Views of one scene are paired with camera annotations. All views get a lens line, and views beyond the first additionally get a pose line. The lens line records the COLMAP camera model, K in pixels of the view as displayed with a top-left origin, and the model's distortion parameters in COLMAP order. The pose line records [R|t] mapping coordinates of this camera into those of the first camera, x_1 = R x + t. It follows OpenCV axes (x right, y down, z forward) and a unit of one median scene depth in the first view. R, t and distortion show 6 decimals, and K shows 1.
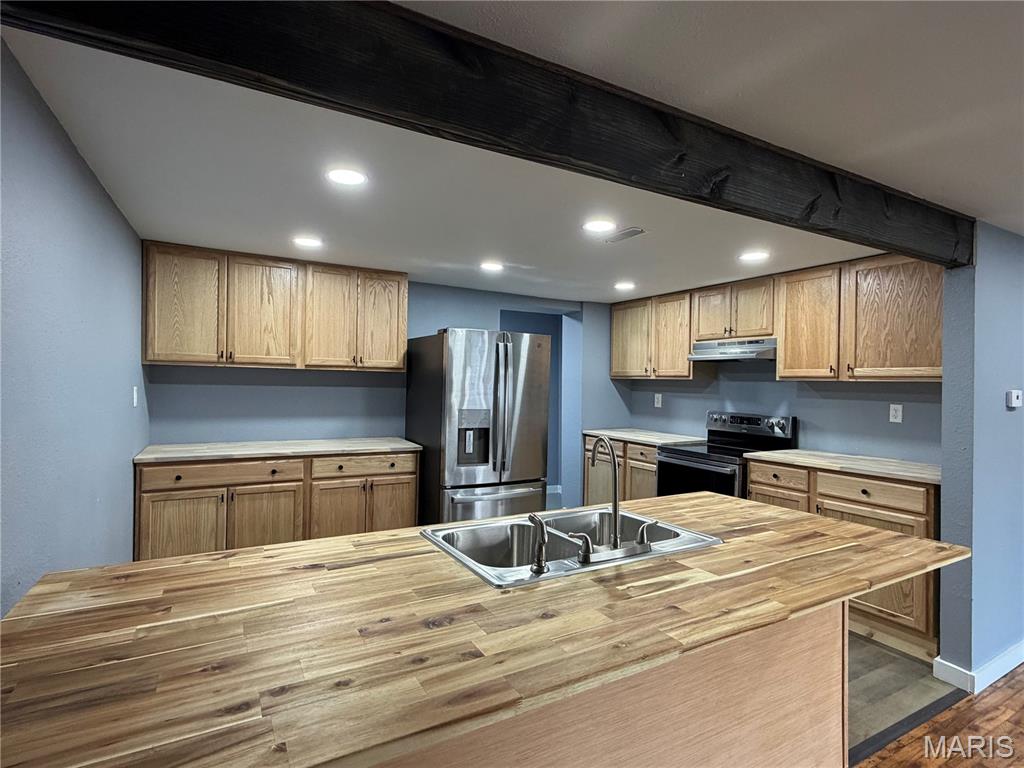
lens RADIAL K [[526.4, 0, 511.7], [0, 526.4, 381.9], [0, 0, 1]] dist [-0.007801, -0.001374]
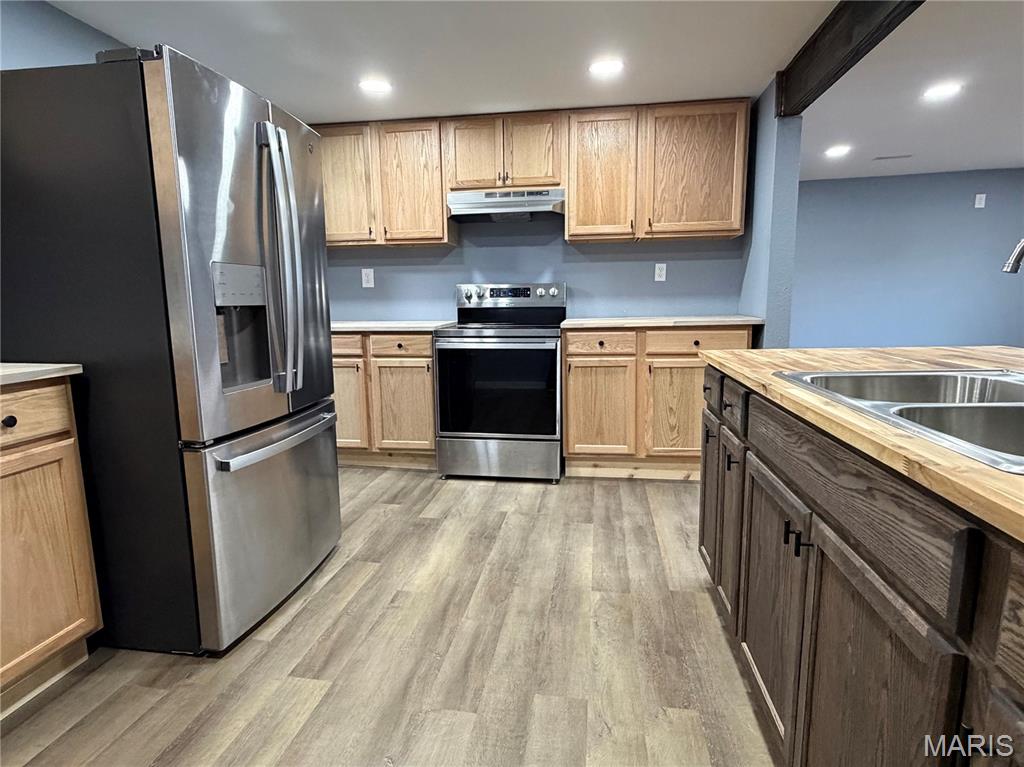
lens RADIAL K [[550.6, 0, 512.7], [0, 550.6, 381.7], [0, 0, 1]] dist [0.004184, -0.000069]
pose [[0.603690, -0.146498, 0.783643, -0.308157], [0.027054, 0.986169, 0.163518, 0.079774], [-0.796760, -0.077513, 0.599304, 0.510766]]
